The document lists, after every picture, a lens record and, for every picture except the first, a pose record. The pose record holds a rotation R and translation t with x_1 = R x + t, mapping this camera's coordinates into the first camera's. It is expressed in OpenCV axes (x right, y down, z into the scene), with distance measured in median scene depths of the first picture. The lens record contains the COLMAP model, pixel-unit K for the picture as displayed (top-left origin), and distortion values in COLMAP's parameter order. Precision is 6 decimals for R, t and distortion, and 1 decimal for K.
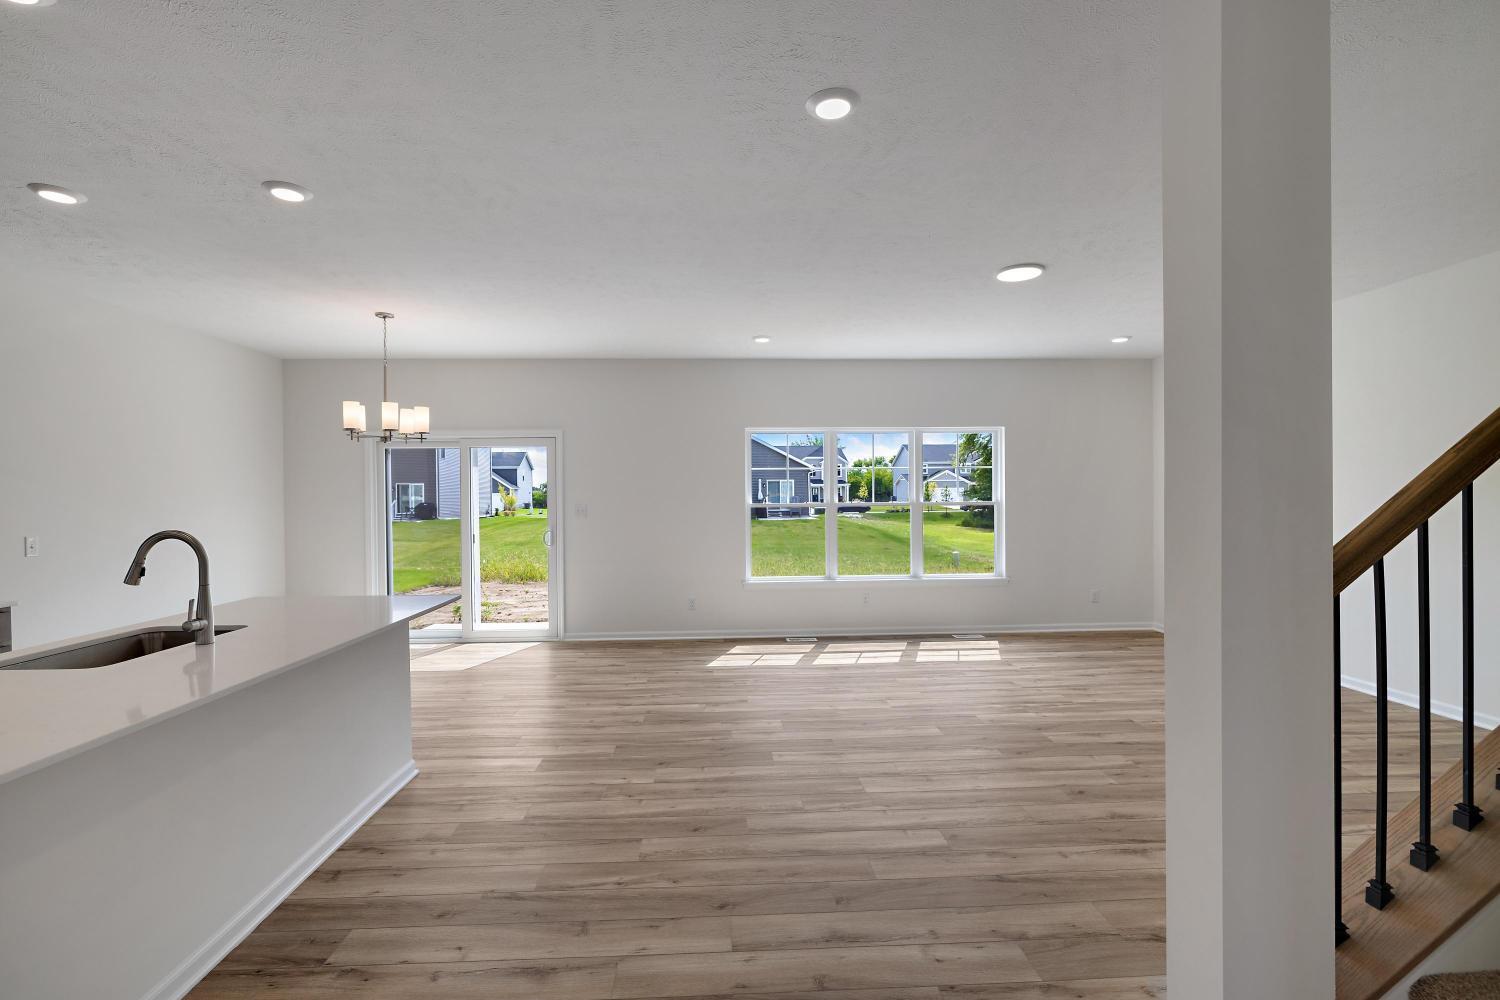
lens RADIAL K [[688.1, 0, 749.8], [0, 688.1, 504.5], [0, 0, 1]] dist [-0.003306, -0.000434]
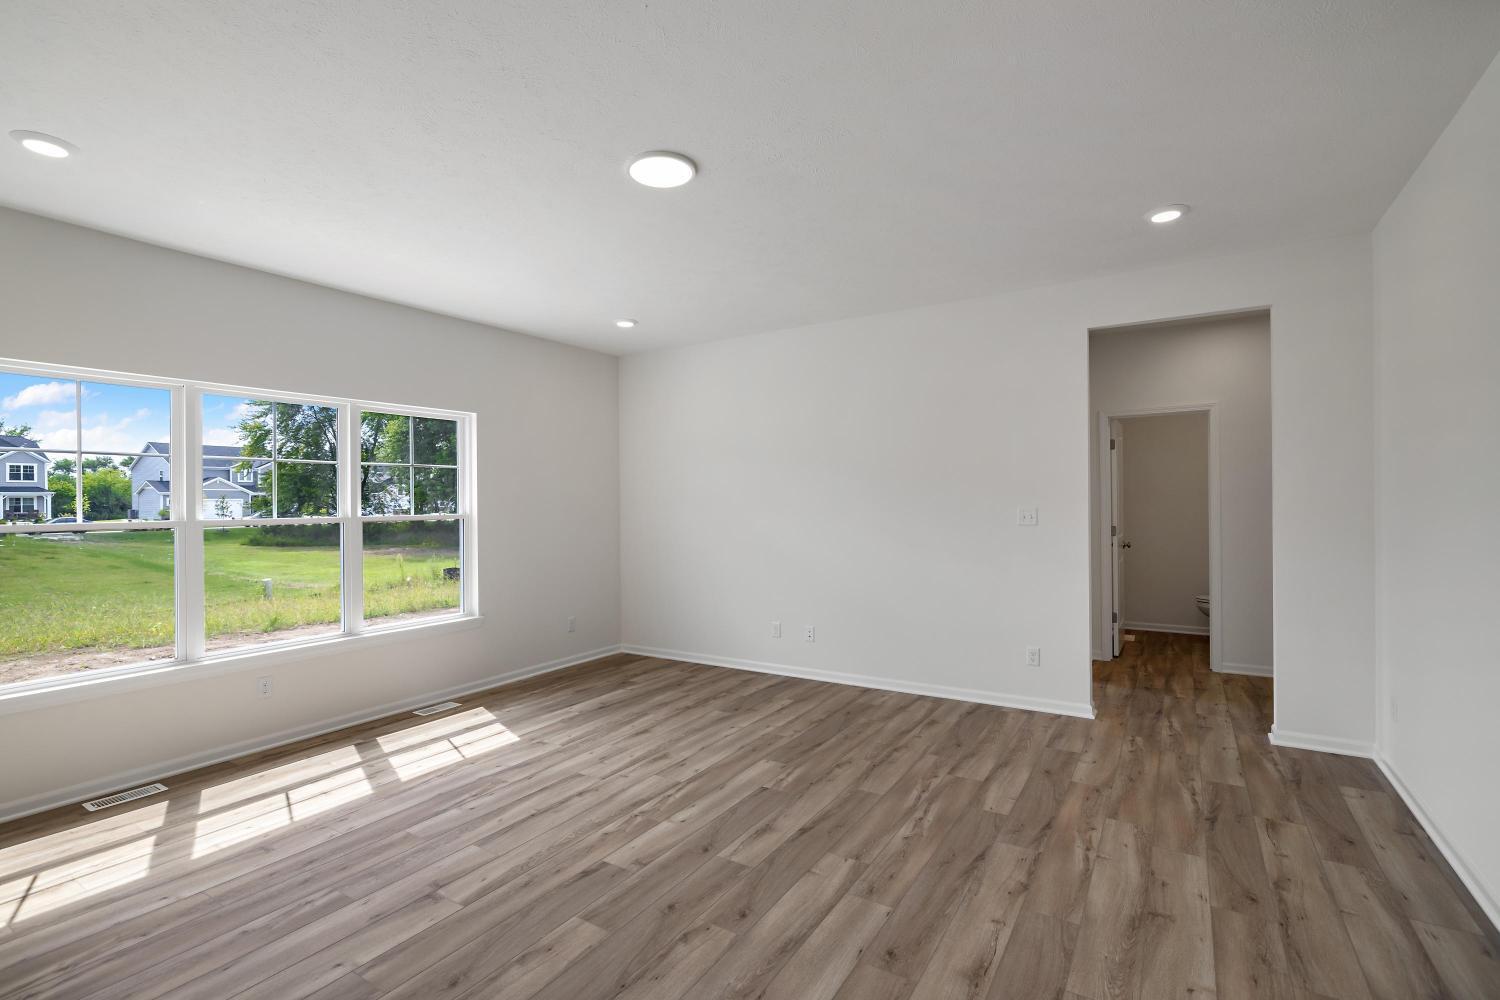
lens RADIAL K [[688.1, 0, 744.9], [0, 688.1, 508.8], [0, 0, 1]] dist [-0.003306, -0.000434]
pose [[0.588241, -0.004122, 0.808675, -0.058877], [0.013988, 0.999889, -0.005079, -0.002237], [-0.808564, 0.014299, 0.588234, 0.332291]]
